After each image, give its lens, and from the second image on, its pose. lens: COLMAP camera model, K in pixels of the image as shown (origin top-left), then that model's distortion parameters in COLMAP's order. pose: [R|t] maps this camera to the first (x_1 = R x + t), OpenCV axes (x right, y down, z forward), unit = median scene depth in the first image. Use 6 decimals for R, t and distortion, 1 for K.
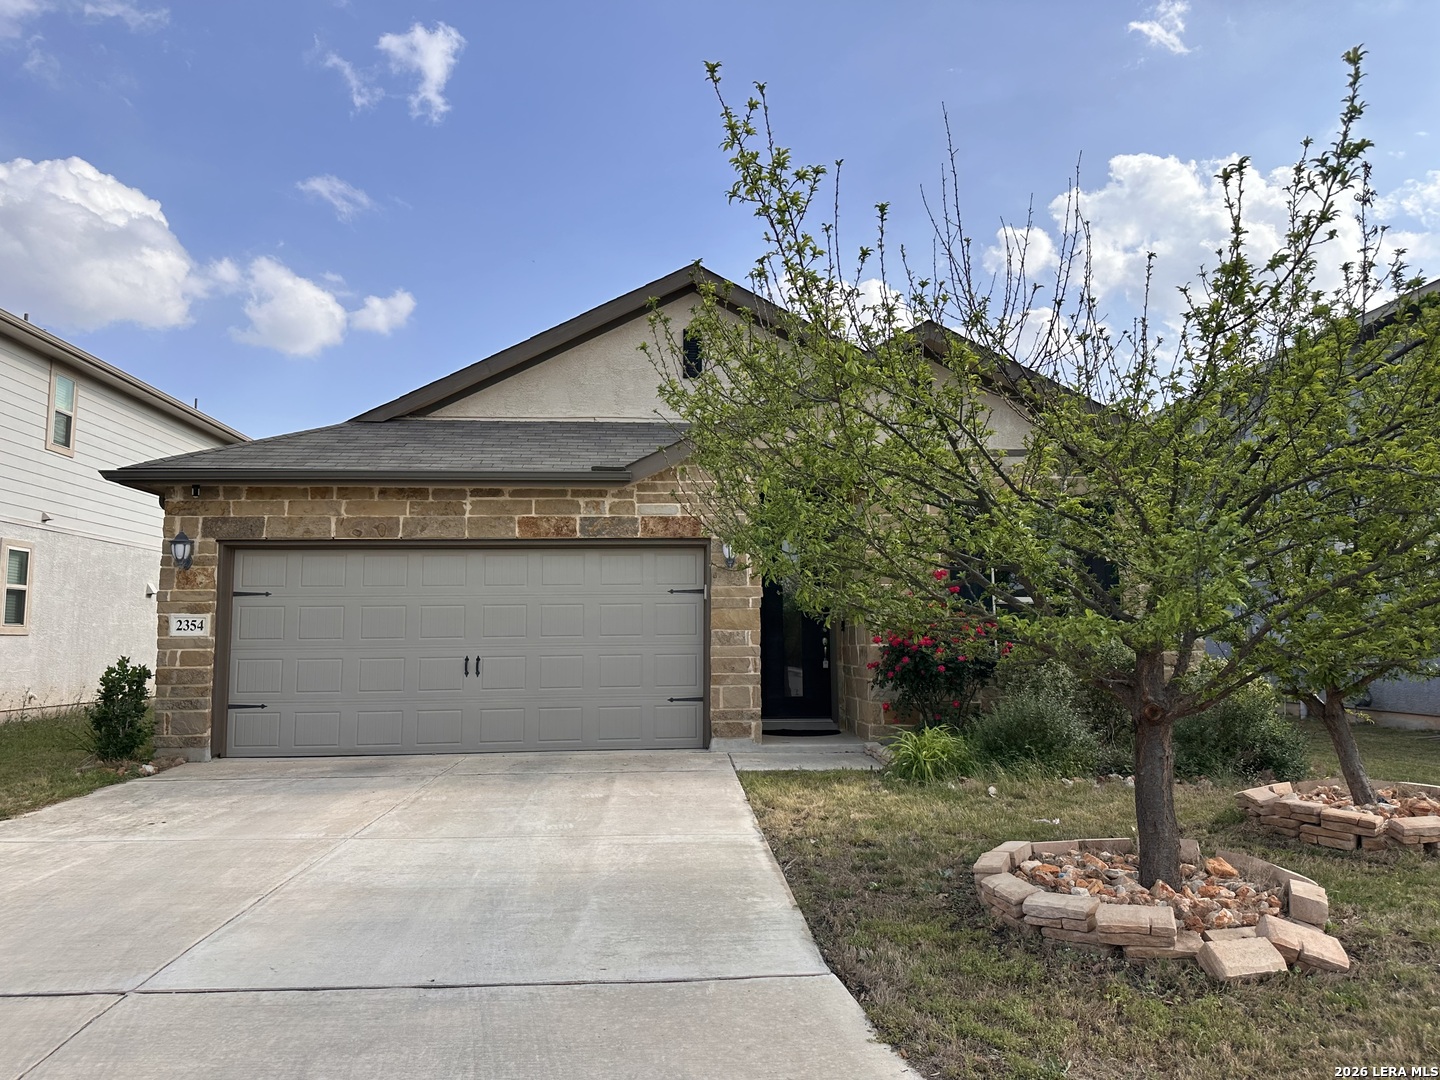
lens RADIAL K [[924.3, 0, 720.0], [0, 924.3, 540.0], [0, 0, 1]] dist [0.003762, -0.003893]
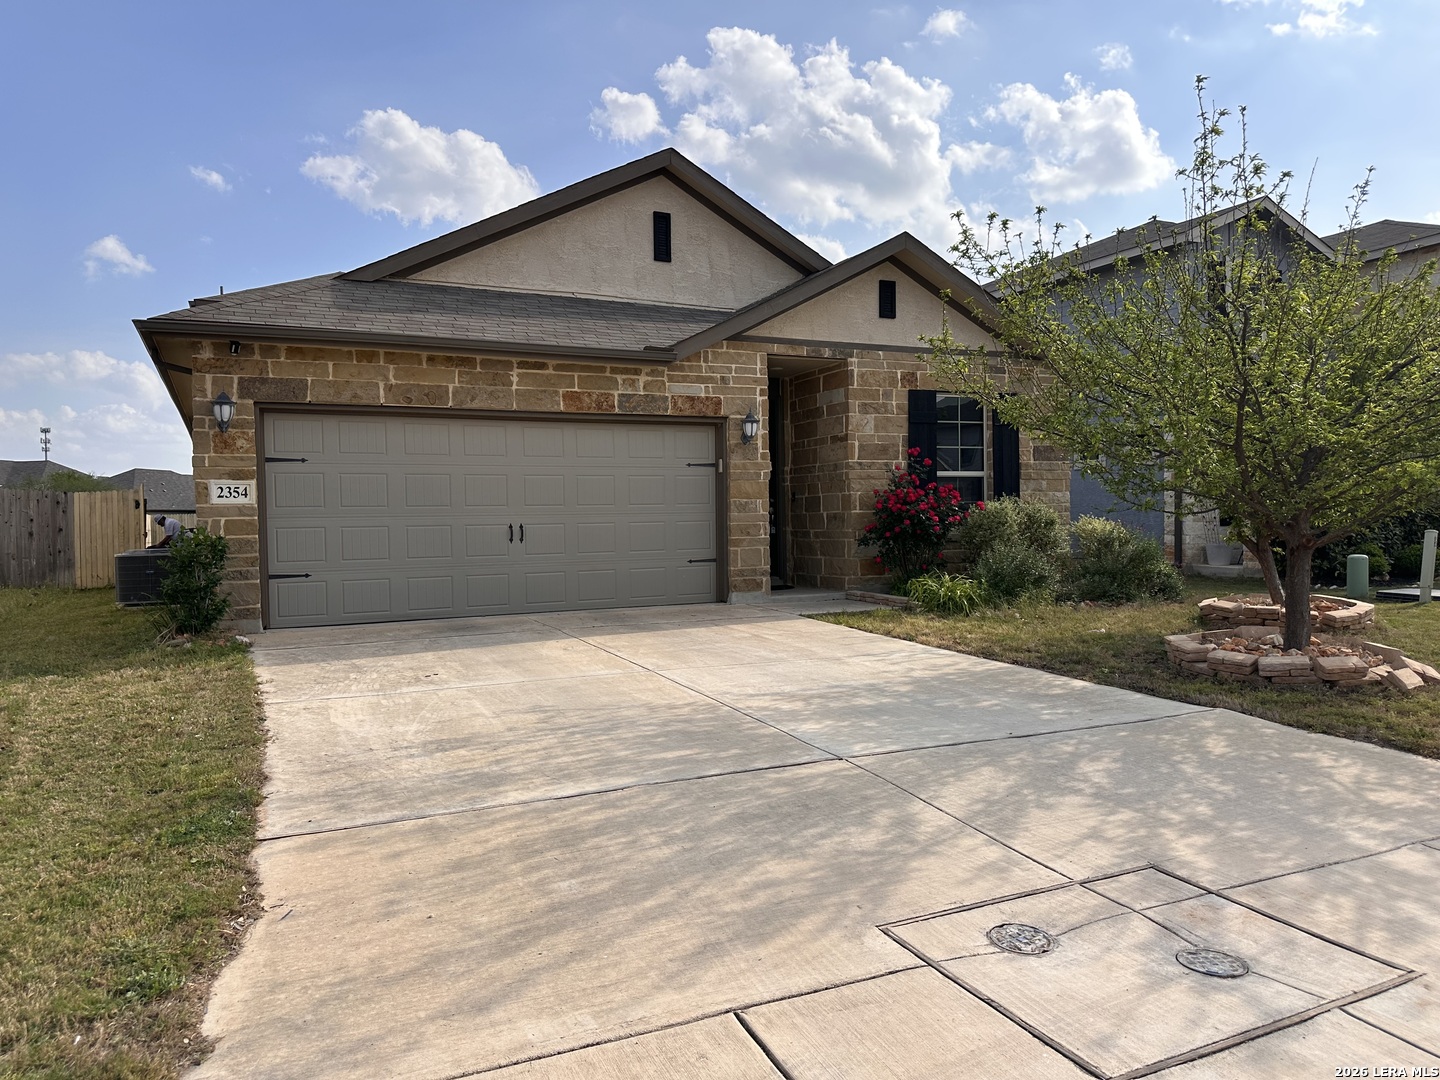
lens RADIAL K [[924.3, 0, 720.0], [0, 924.3, 540.0], [0, 0, 1]] dist [0.003762, -0.003893]
pose [[0.934356, -0.012900, 0.356108, -0.428069], [-0.035958, 0.990830, 0.130240, -0.000202], [-0.354522, -0.134495, 0.925324, -0.051331]]
